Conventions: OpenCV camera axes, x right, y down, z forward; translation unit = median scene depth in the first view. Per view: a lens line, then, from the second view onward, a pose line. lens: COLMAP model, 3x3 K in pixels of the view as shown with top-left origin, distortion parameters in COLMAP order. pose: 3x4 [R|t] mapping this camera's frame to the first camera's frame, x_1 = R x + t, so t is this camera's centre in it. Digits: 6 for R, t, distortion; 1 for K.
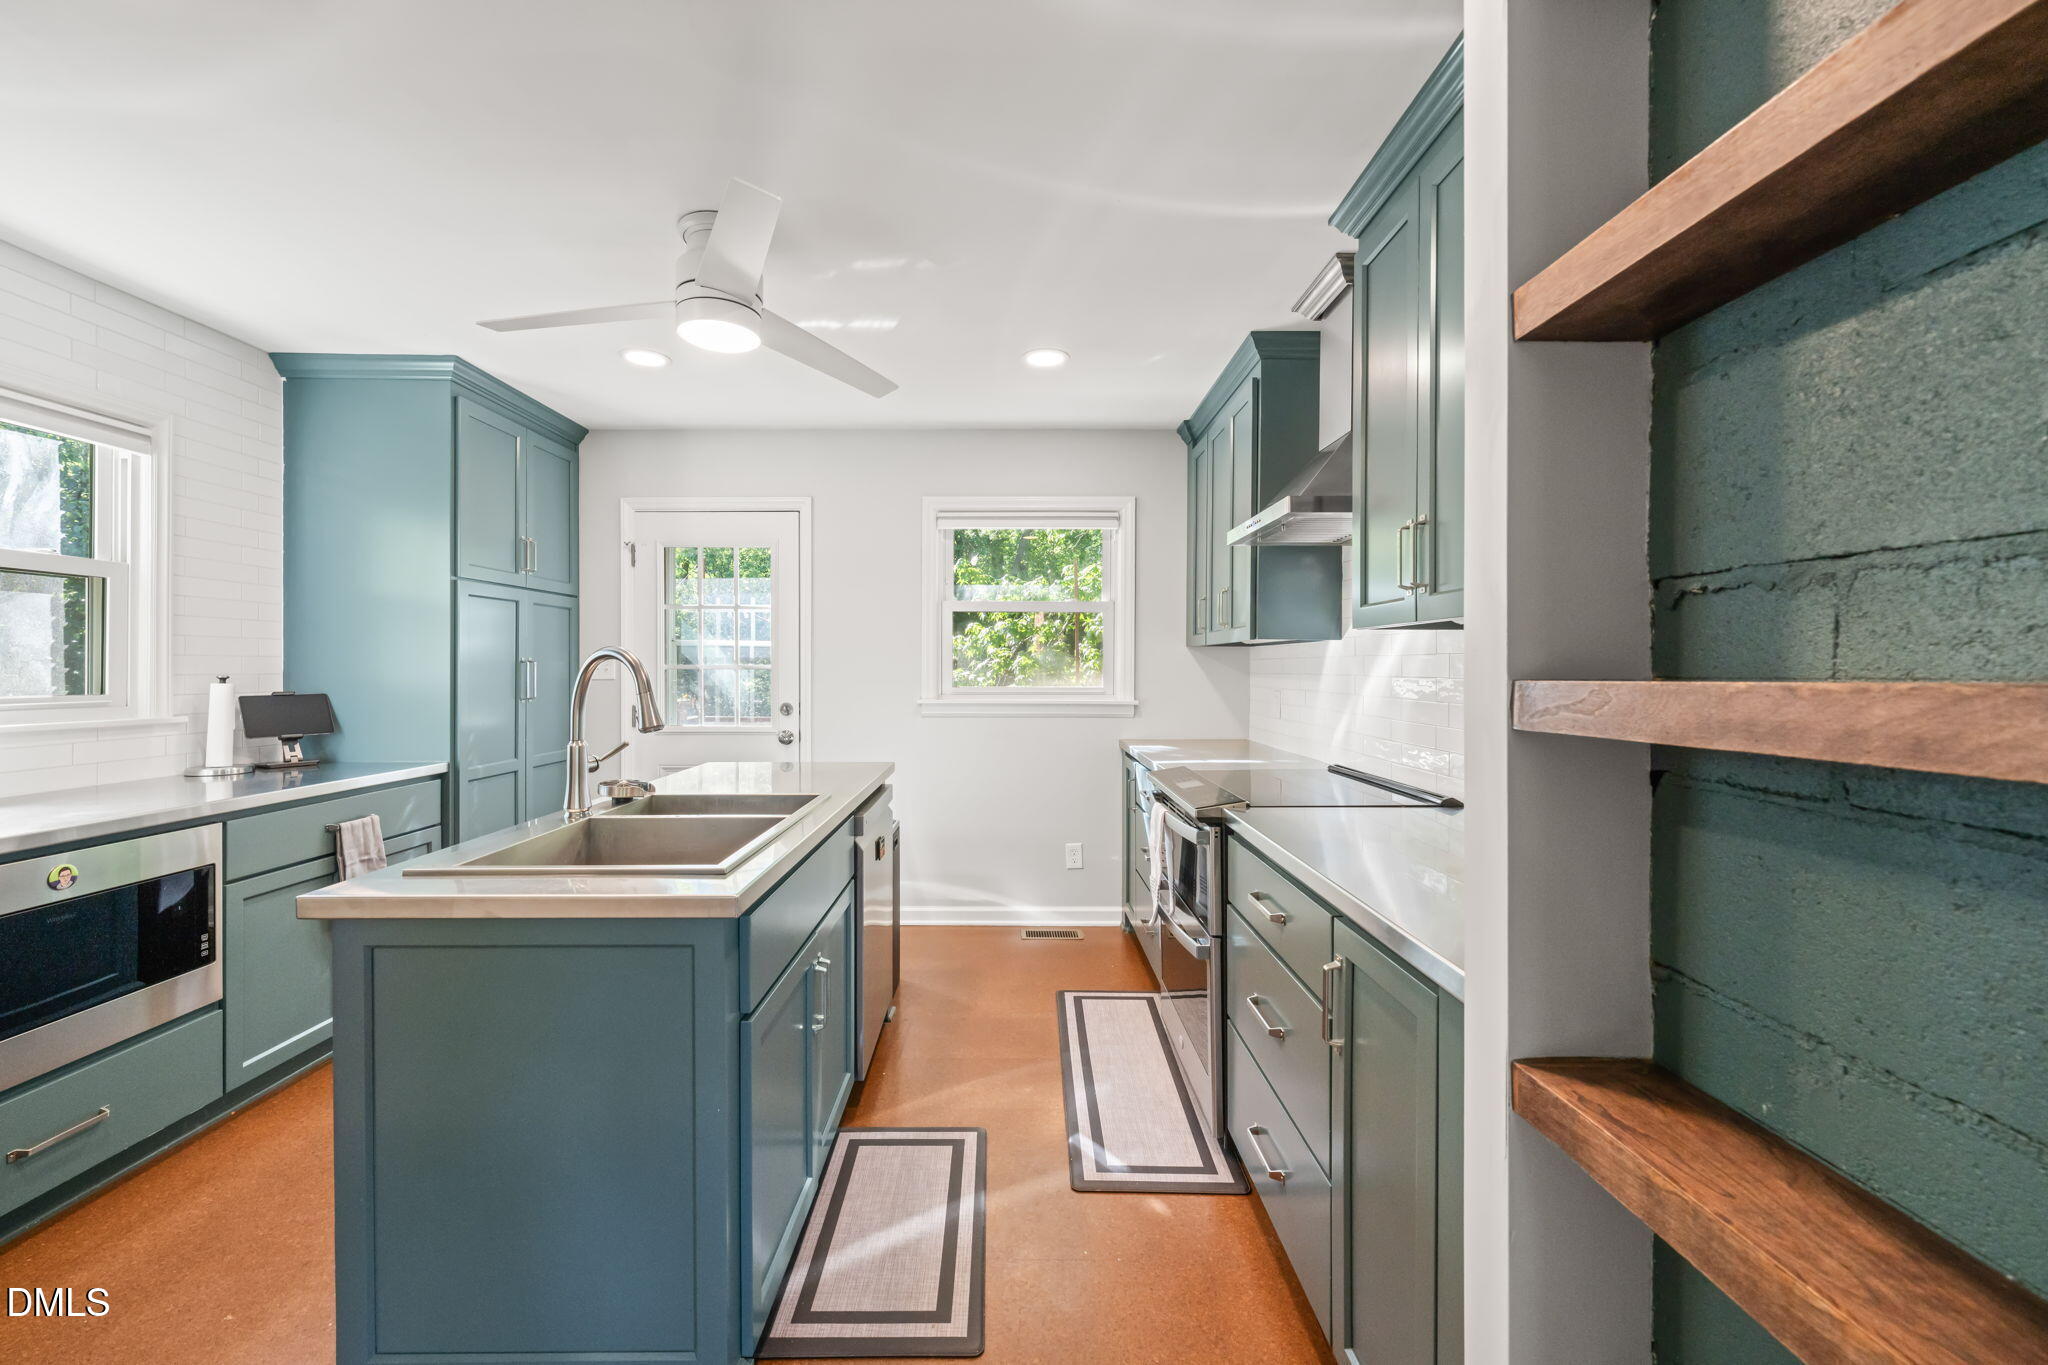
lens RADIAL K [[809.5, 0, 1027.0], [0, 809.5, 665.1], [0, 0, 1]] dist [0.000674, 0.001199]
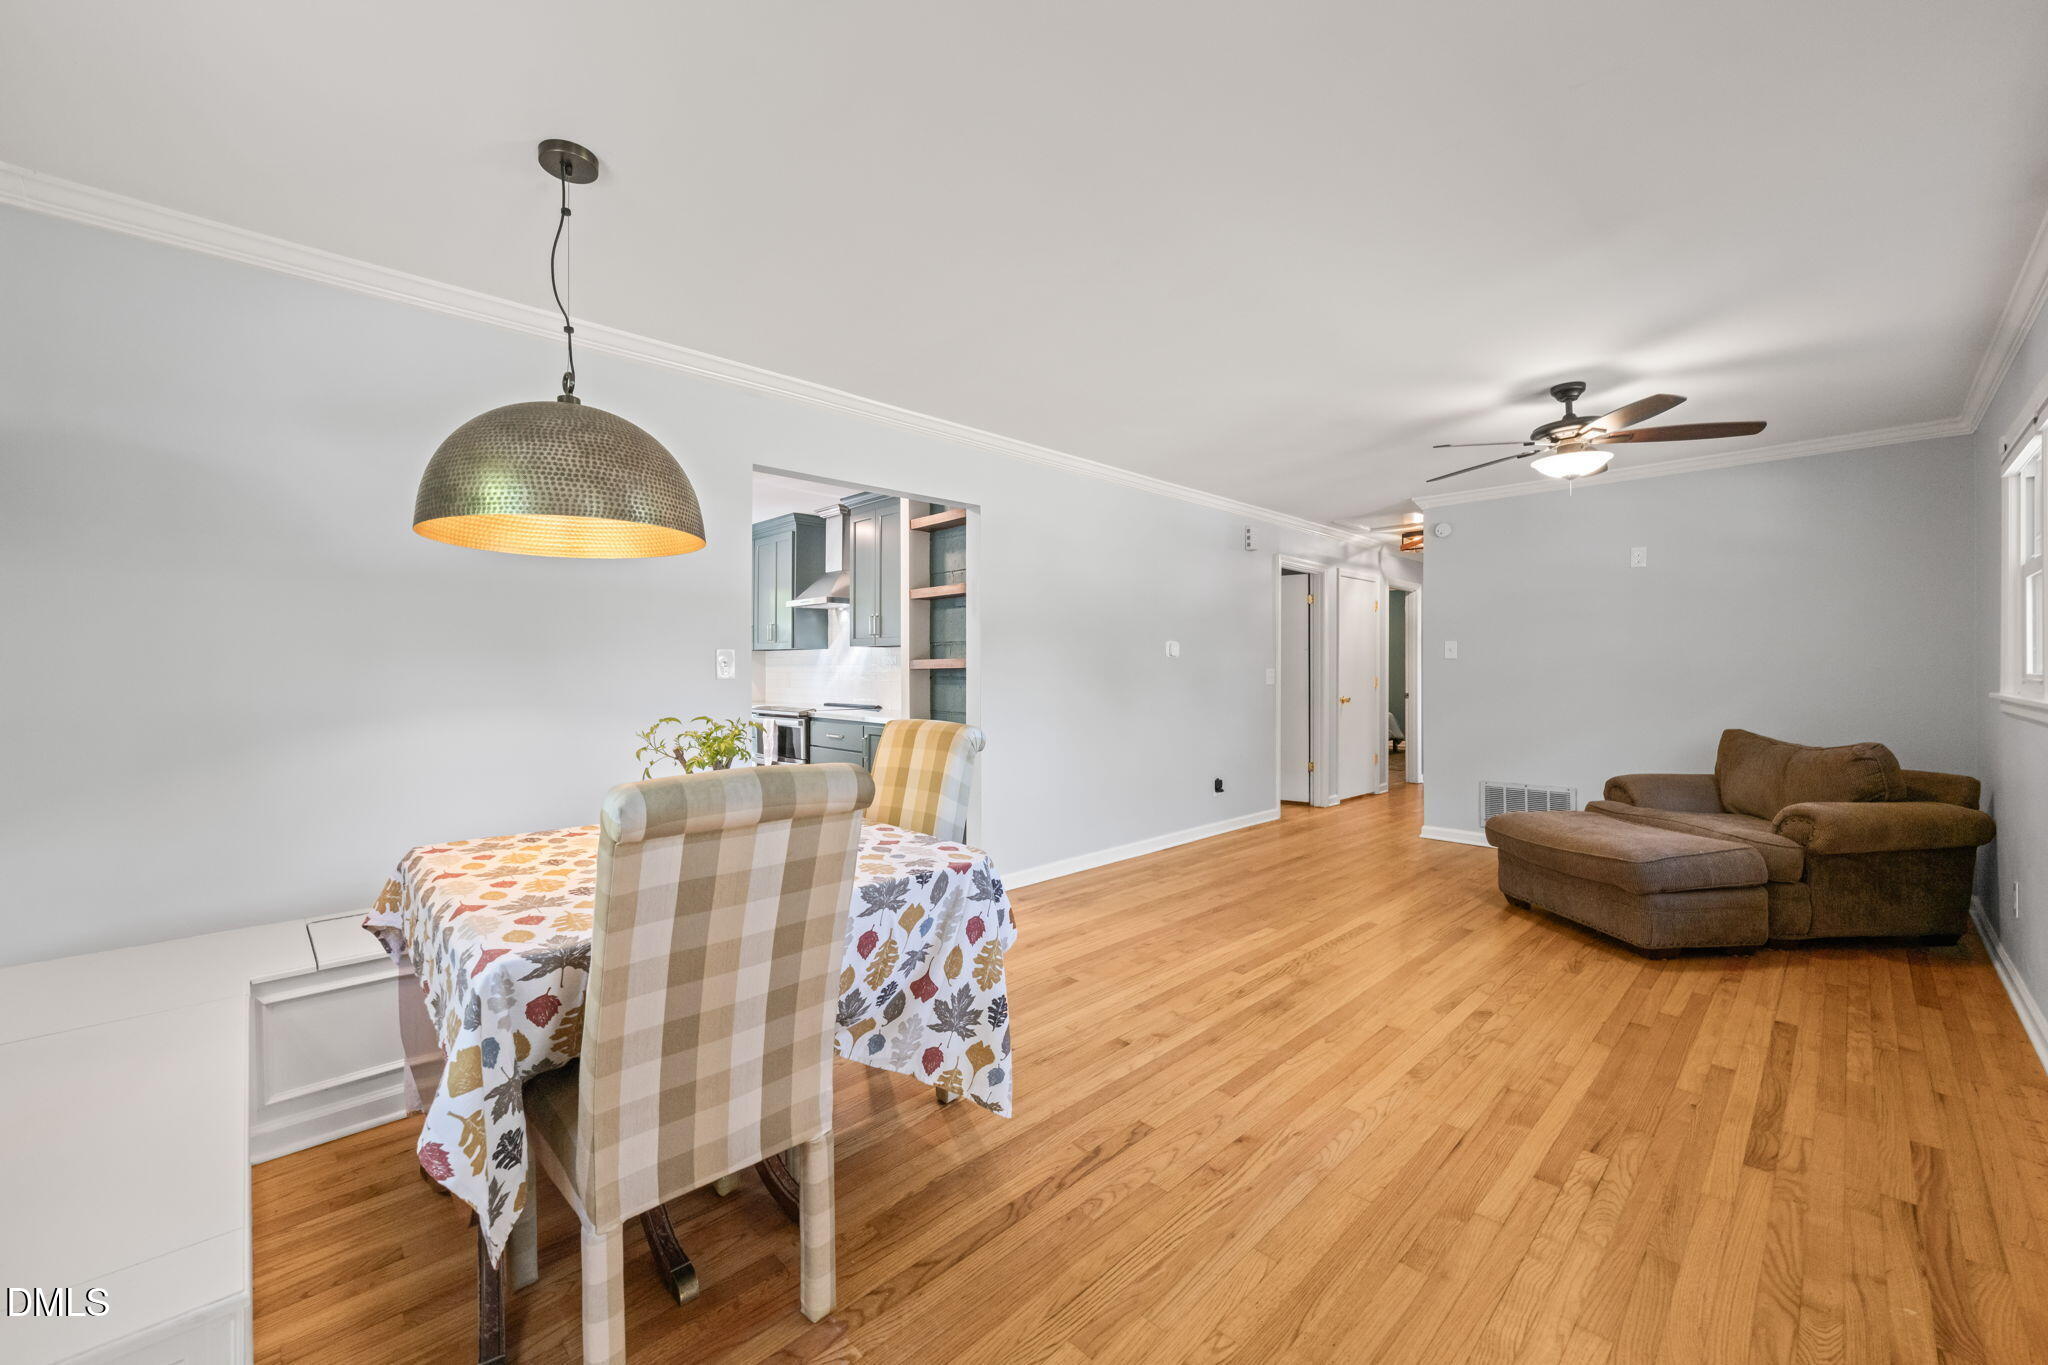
lens RADIAL K [[809.5, 0, 1041.1], [0, 809.5, 668.7], [0, 0, 1]] dist [0.000674, 0.001199]
pose [[0.718855, 0.001009, 0.695159, -0.719333], [-0.000398, 0.999999, -0.001040, 0.023471], [-0.695160, 0.000471, 0.718855, -0.994988]]
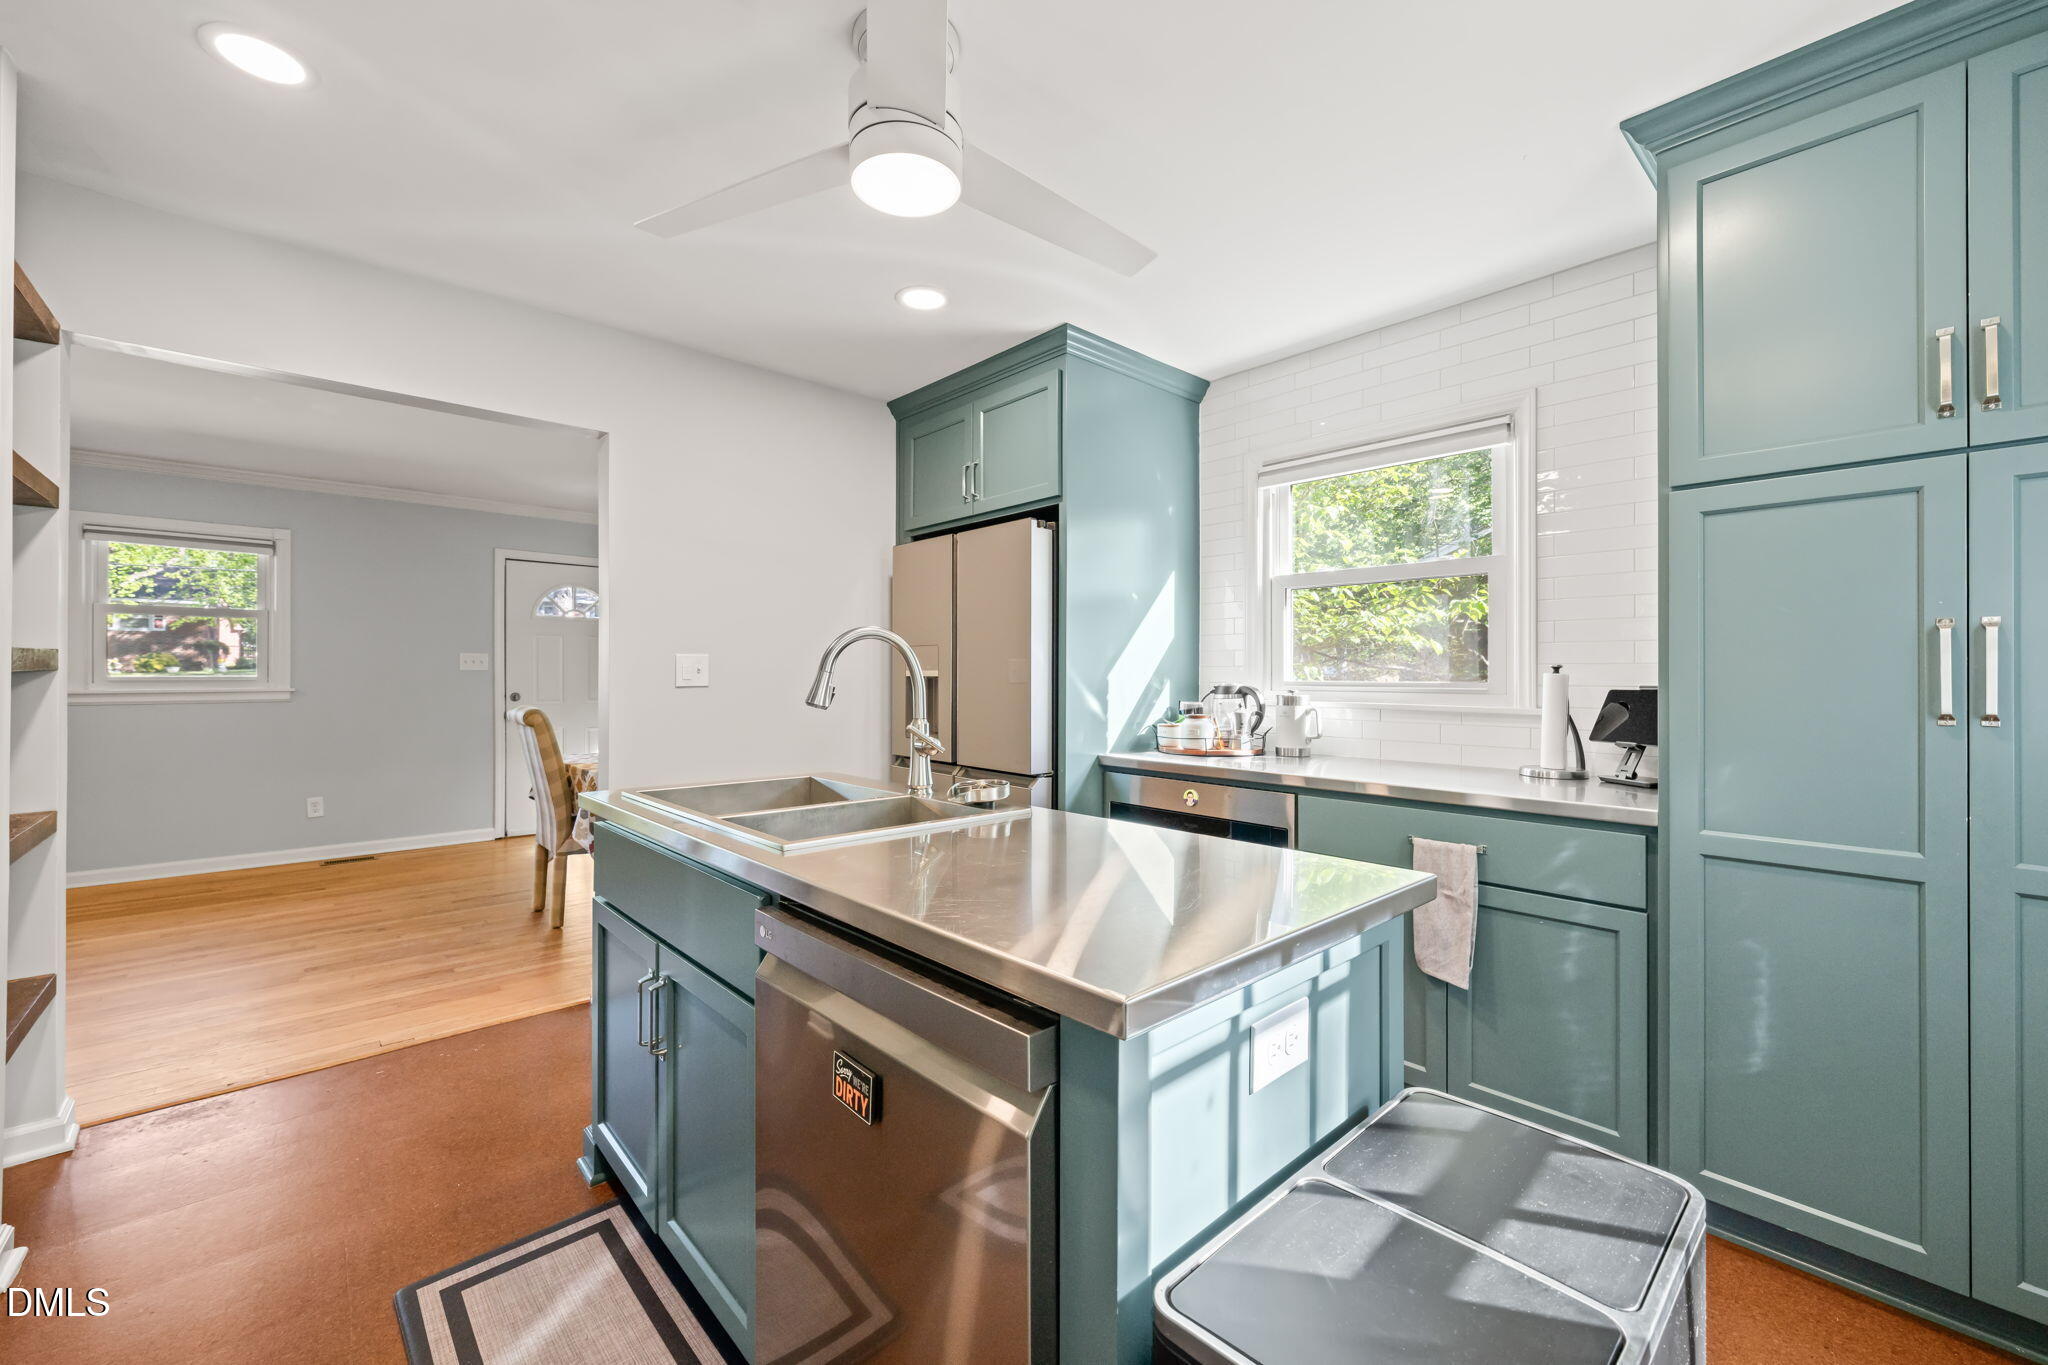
lens RADIAL K [[809.5, 0, 1036.6], [0, 809.5, 678.0], [0, 0, 1]] dist [0.000674, 0.001199]
pose [[-0.740065, -0.000777, -0.672535, 0.015456], [-0.003025, 0.999993, 0.002173, 0.024088], [0.672529, 0.003643, -0.740062, 1.123968]]
